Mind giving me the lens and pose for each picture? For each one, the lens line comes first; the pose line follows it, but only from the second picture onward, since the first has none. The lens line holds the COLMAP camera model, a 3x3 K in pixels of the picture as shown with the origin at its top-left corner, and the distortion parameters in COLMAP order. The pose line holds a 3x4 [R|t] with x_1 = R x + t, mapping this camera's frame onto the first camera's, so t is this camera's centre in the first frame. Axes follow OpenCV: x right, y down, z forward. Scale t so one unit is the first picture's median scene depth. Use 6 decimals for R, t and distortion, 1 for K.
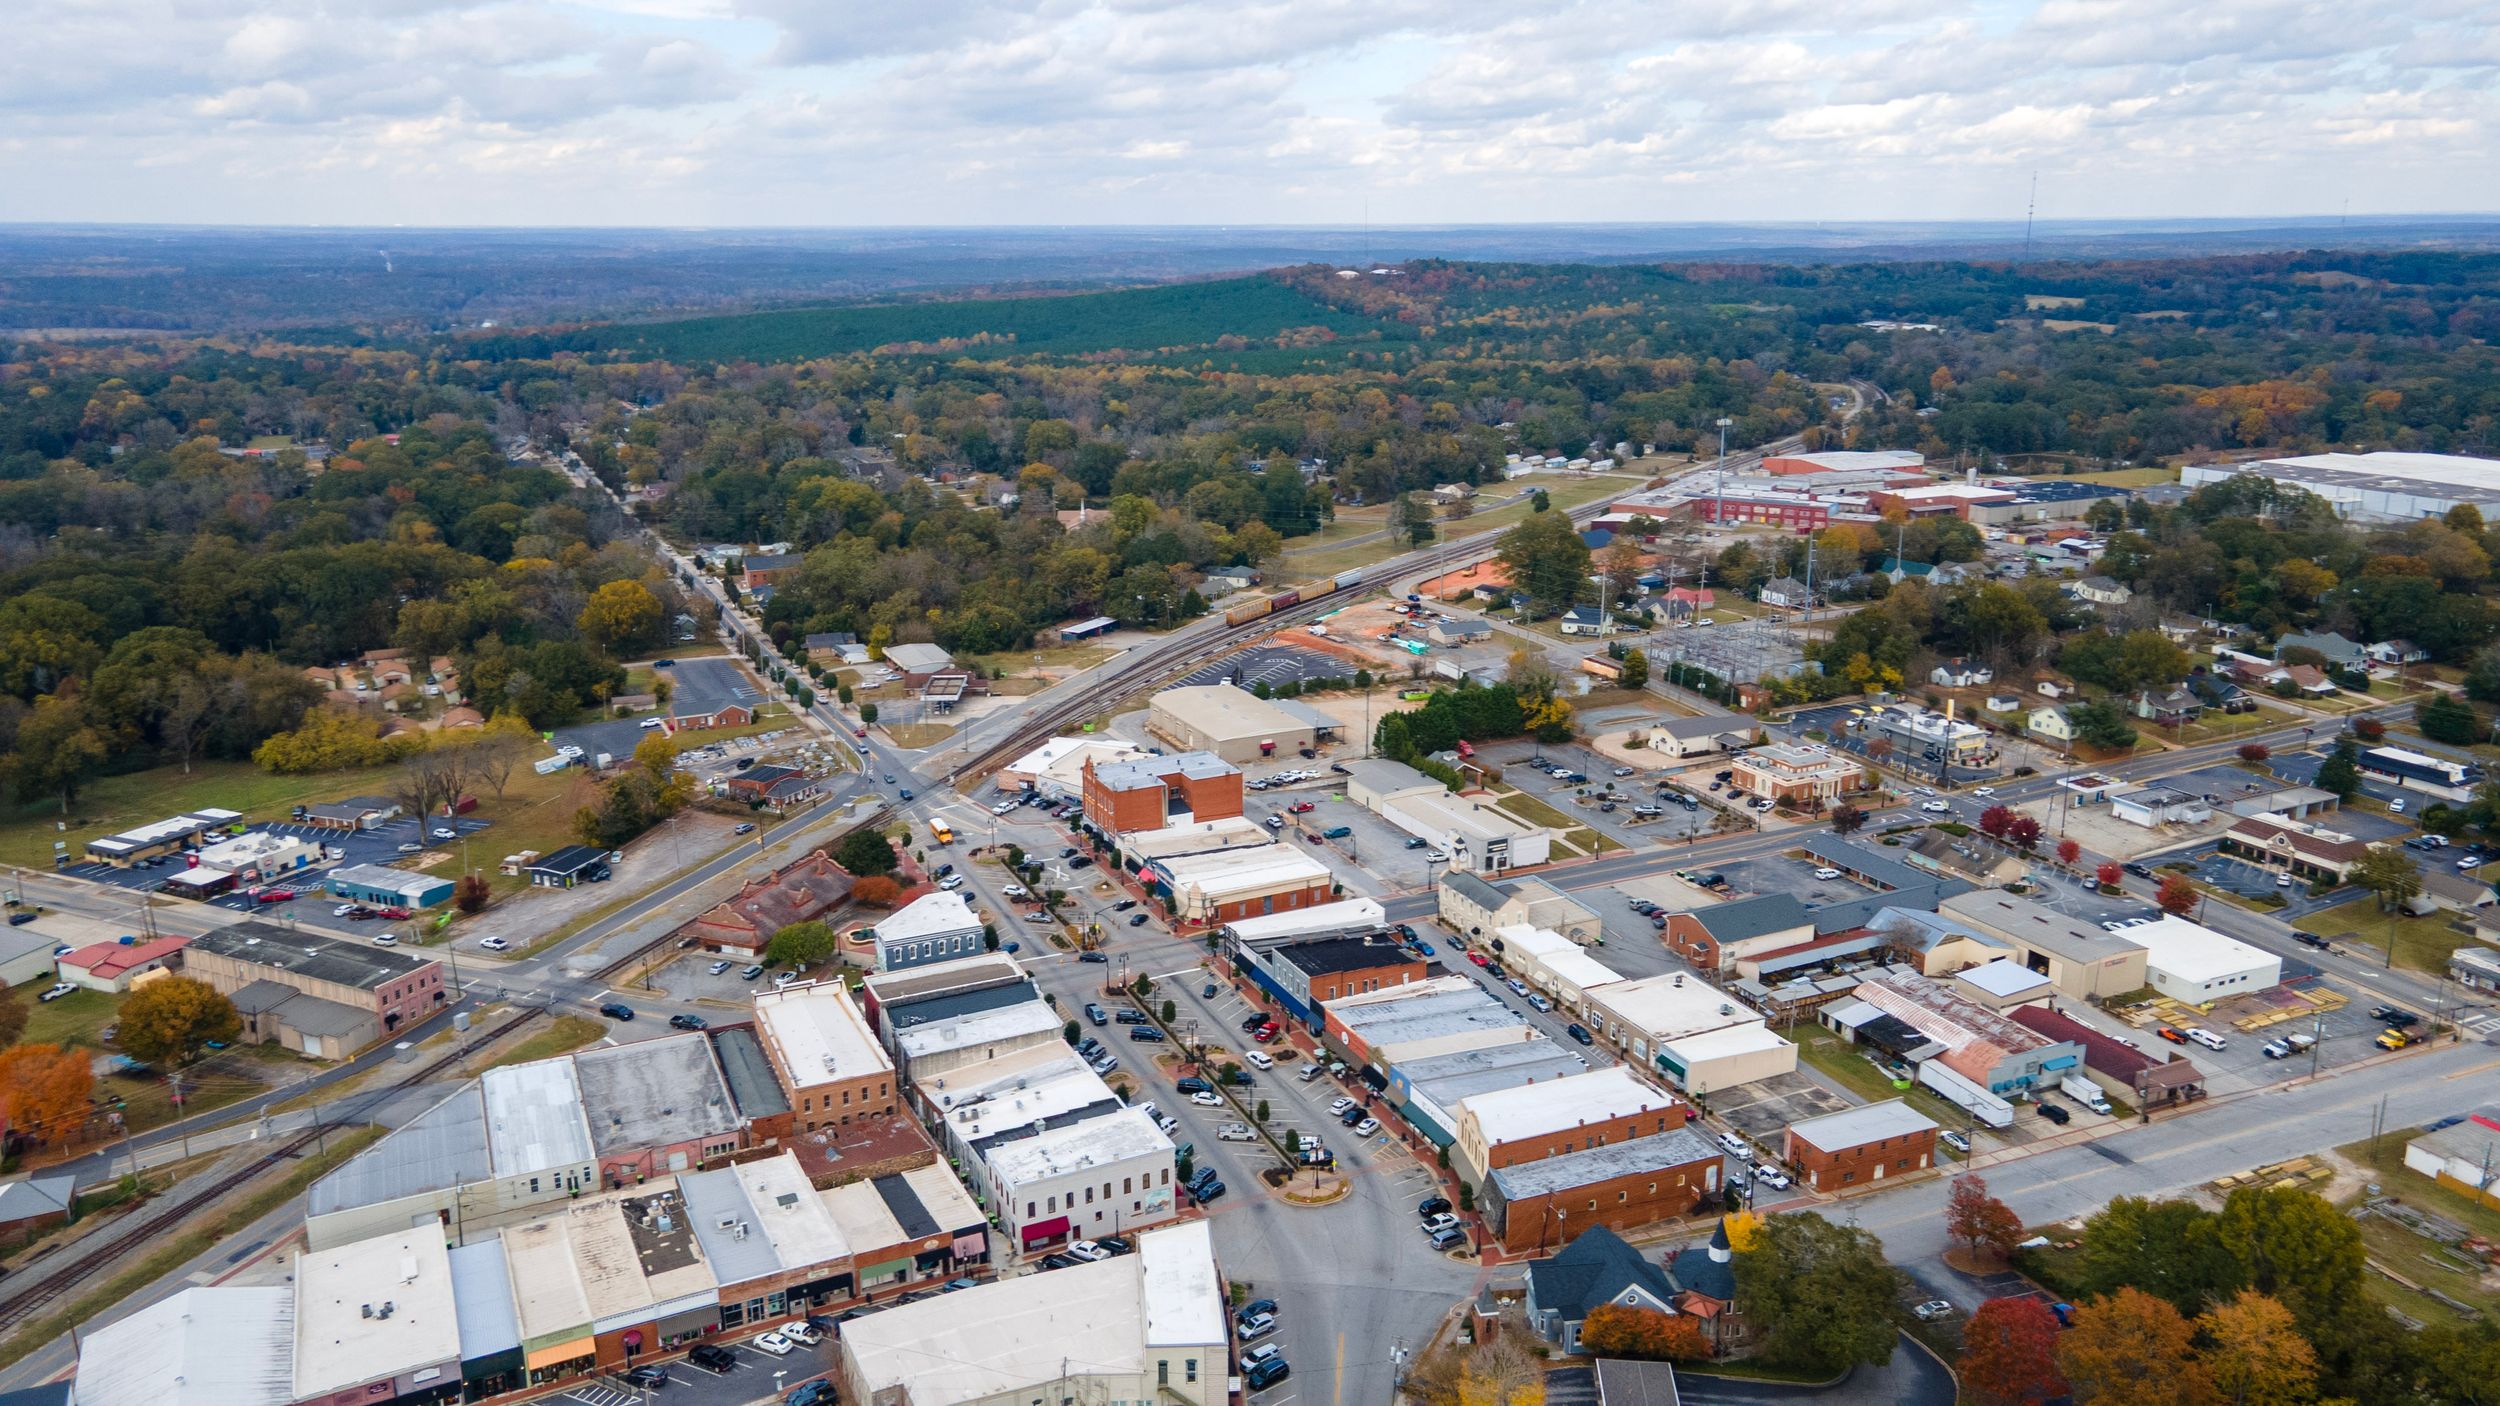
lens RADIAL K [[1827.6, 0, 1250.0], [0, 1827.6, 703.0], [0, 0, 1]] dist [0.038486, 0.011196]
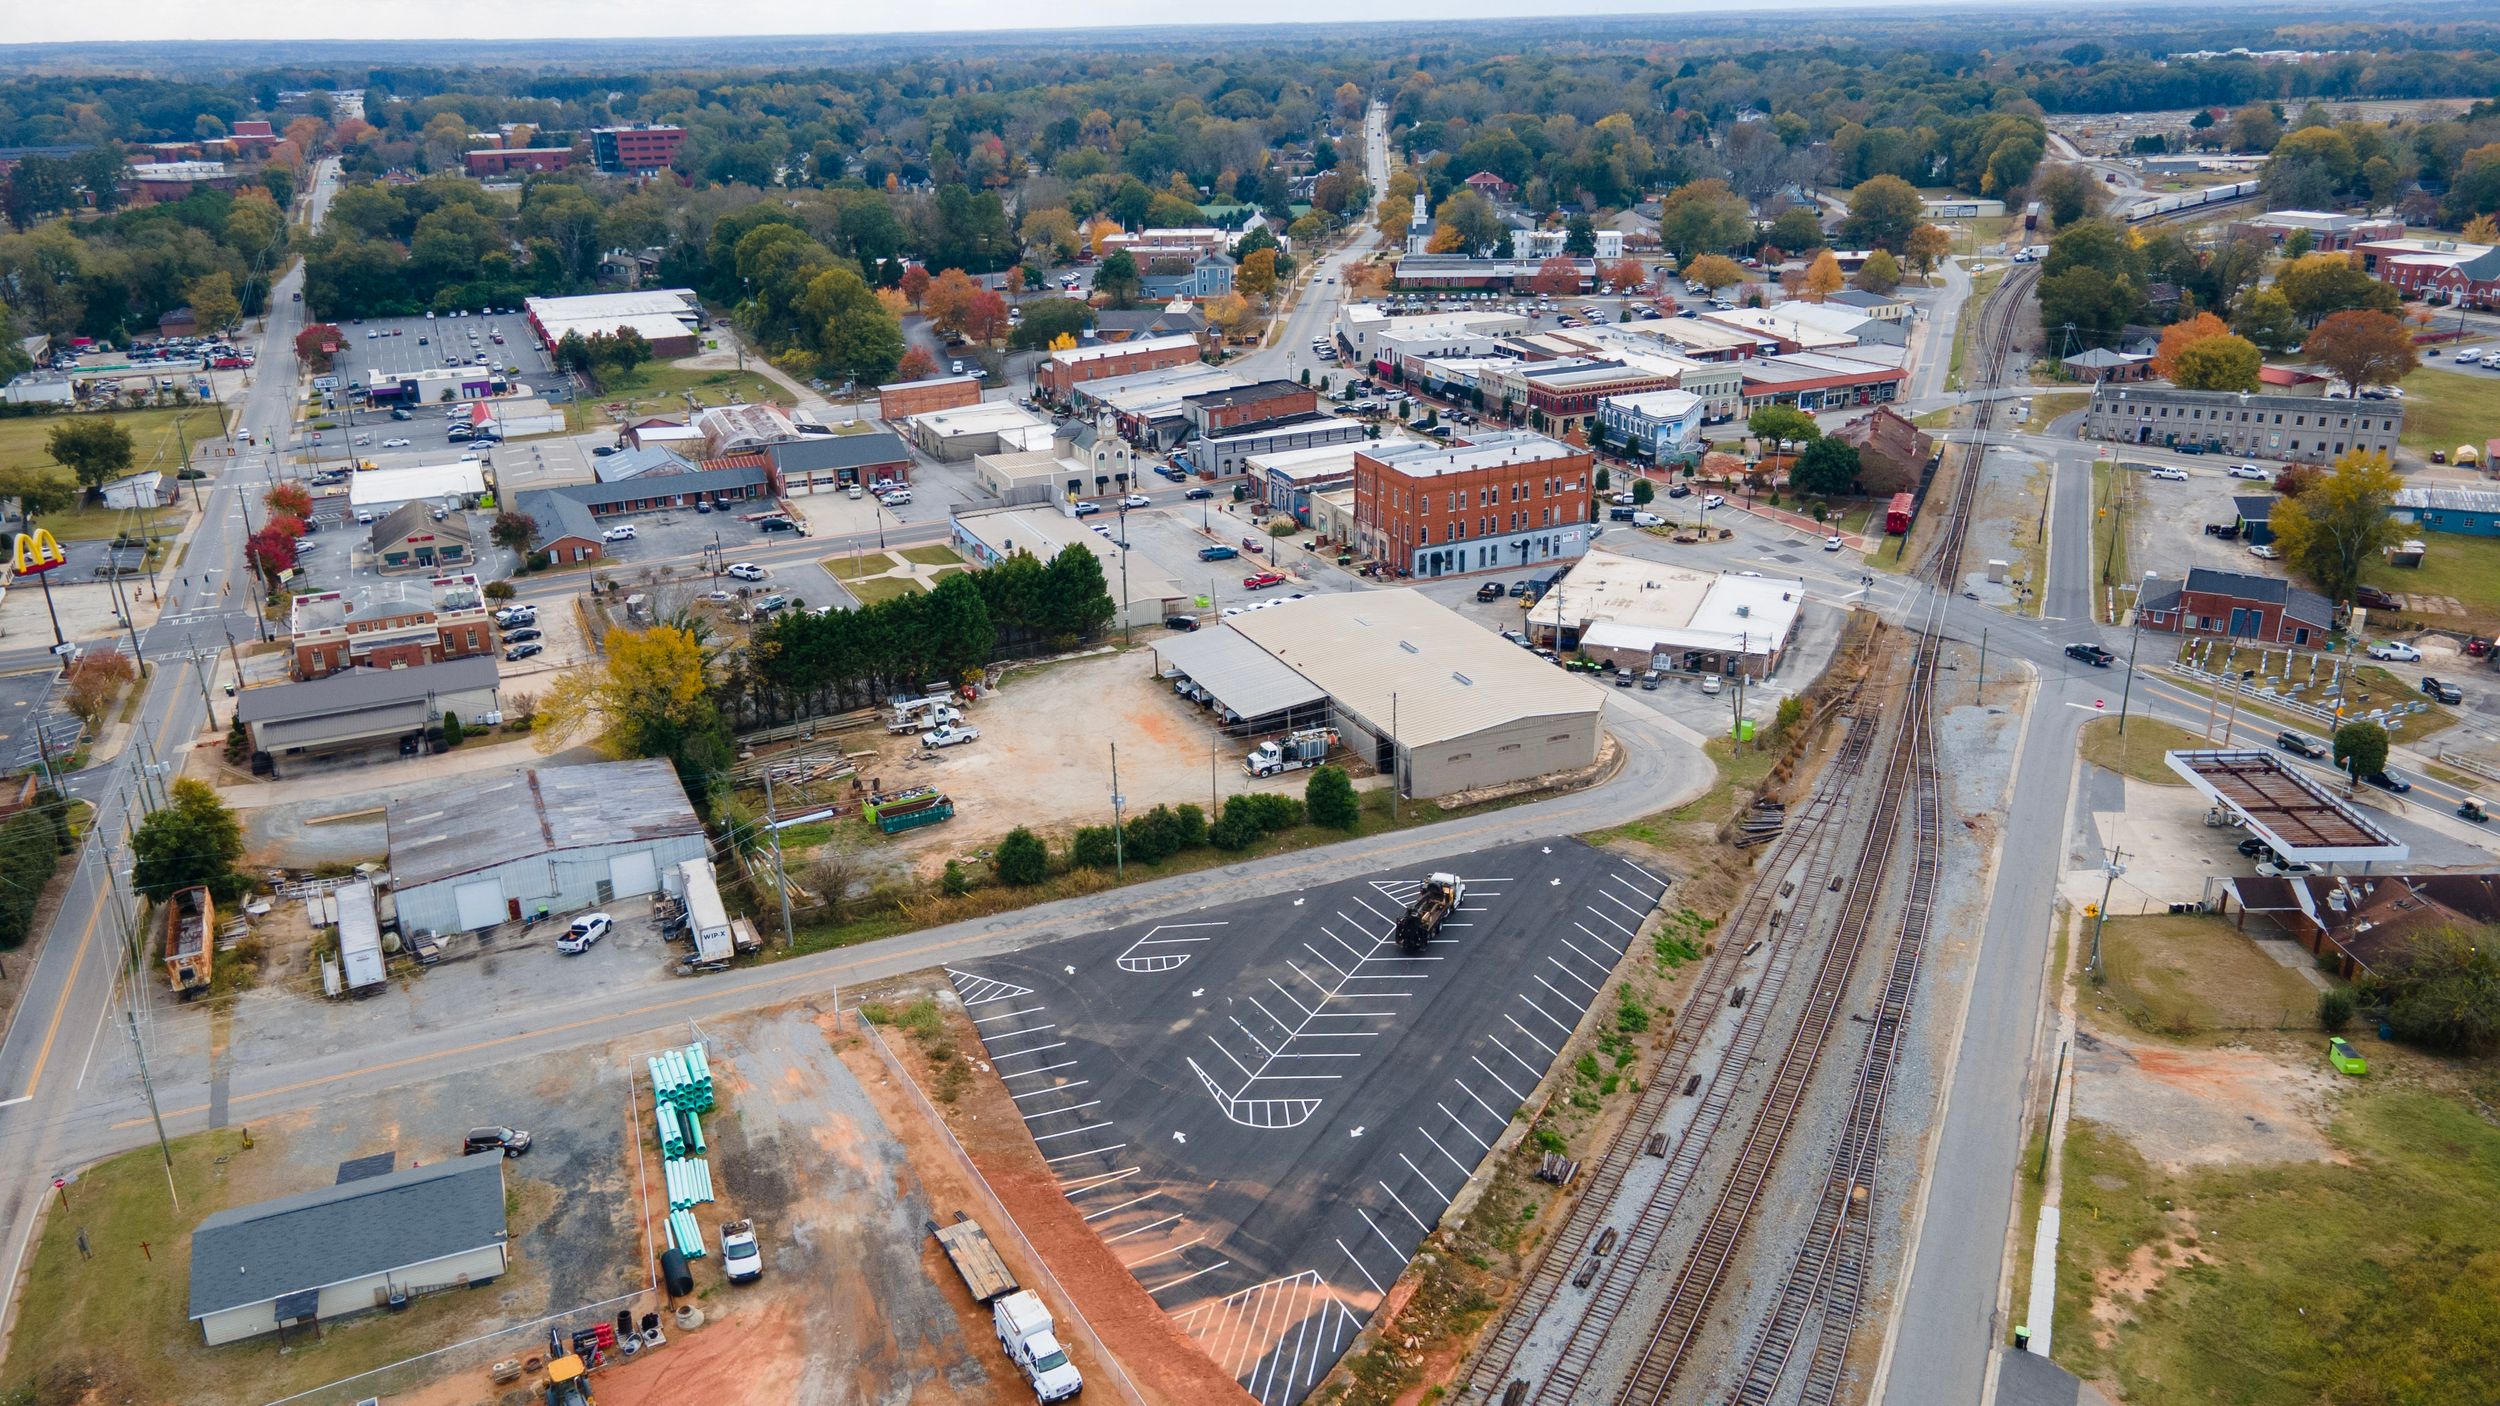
lens RADIAL K [[1827.6, 0, 1250.0], [0, 1827.6, 703.0], [0, 0, 1]] dist [0.038486, 0.011196]
pose [[-0.999108, 0.013420, 0.040030, 0.007737], [0.034223, 0.812663, 0.581728, -0.227321], [-0.024725, 0.582579, -0.812398, 1.271980]]
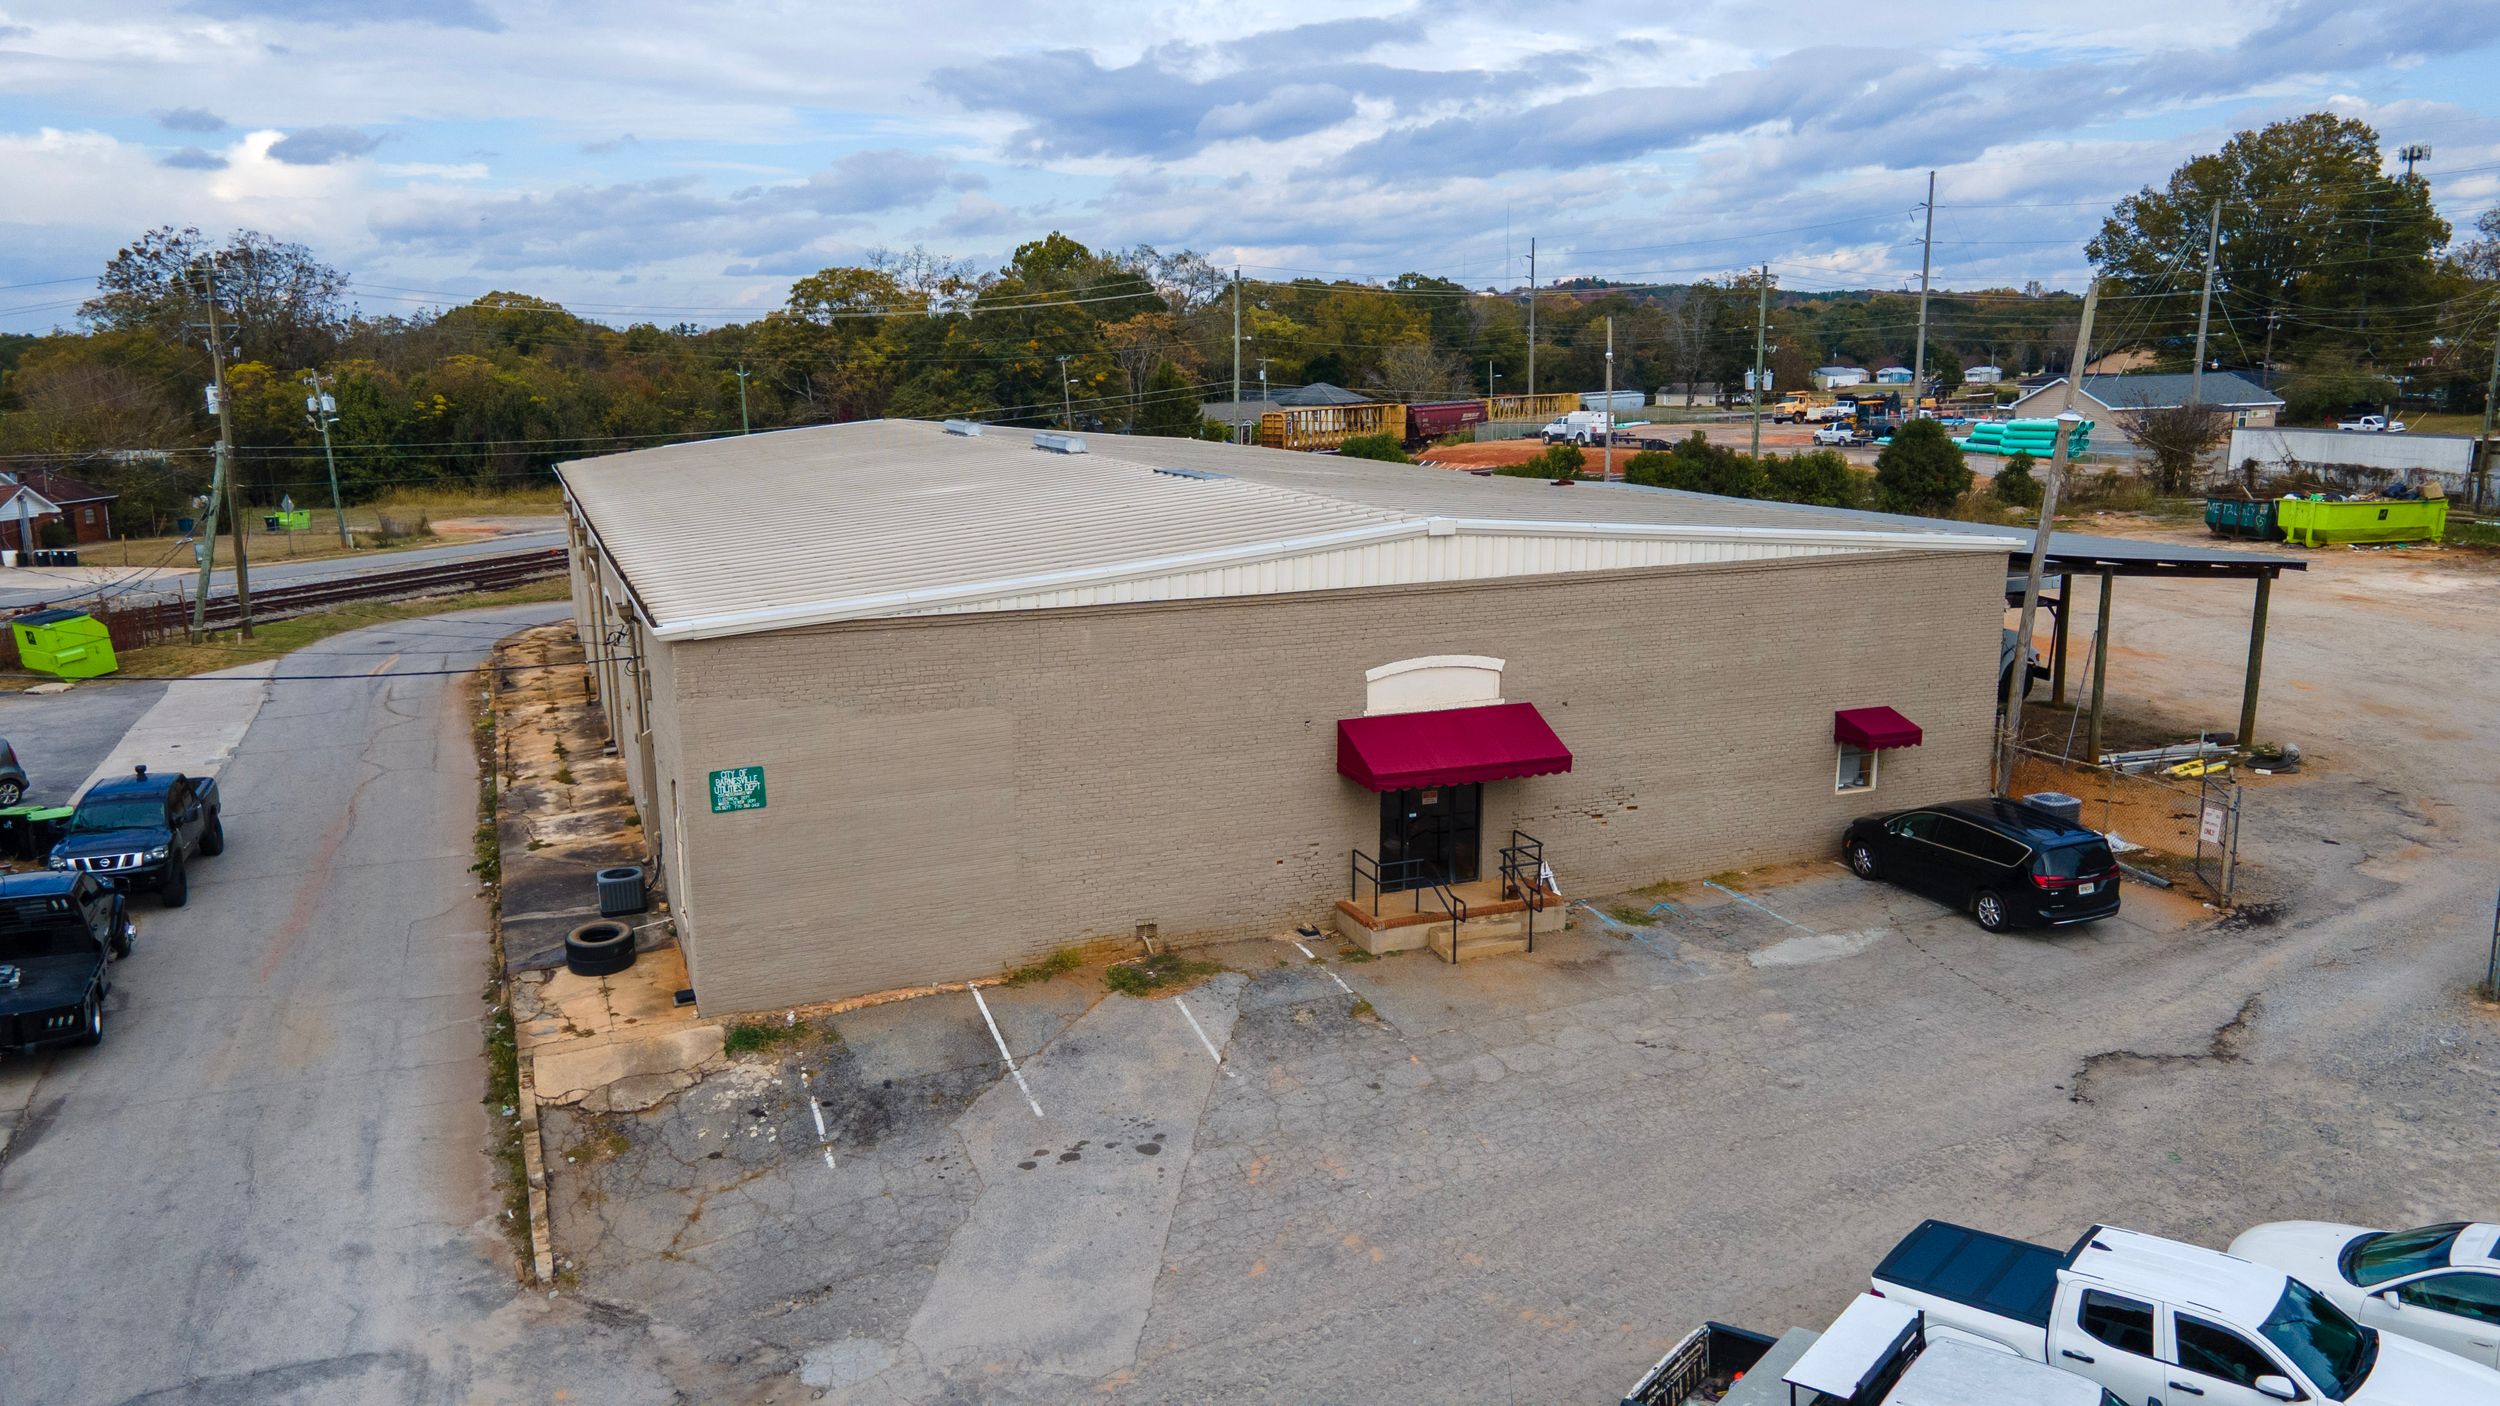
lens RADIAL K [[1827.6, 0, 1250.0], [0, 1827.6, 703.0], [0, 0, 1]] dist [0.038486, 0.011196]
pose [[0.998492, 0.012376, -0.053491, 0.005270], [-0.016583, 0.996742, -0.078933, 0.024663], [0.052339, 0.079701, 0.995444, 0.827807]]
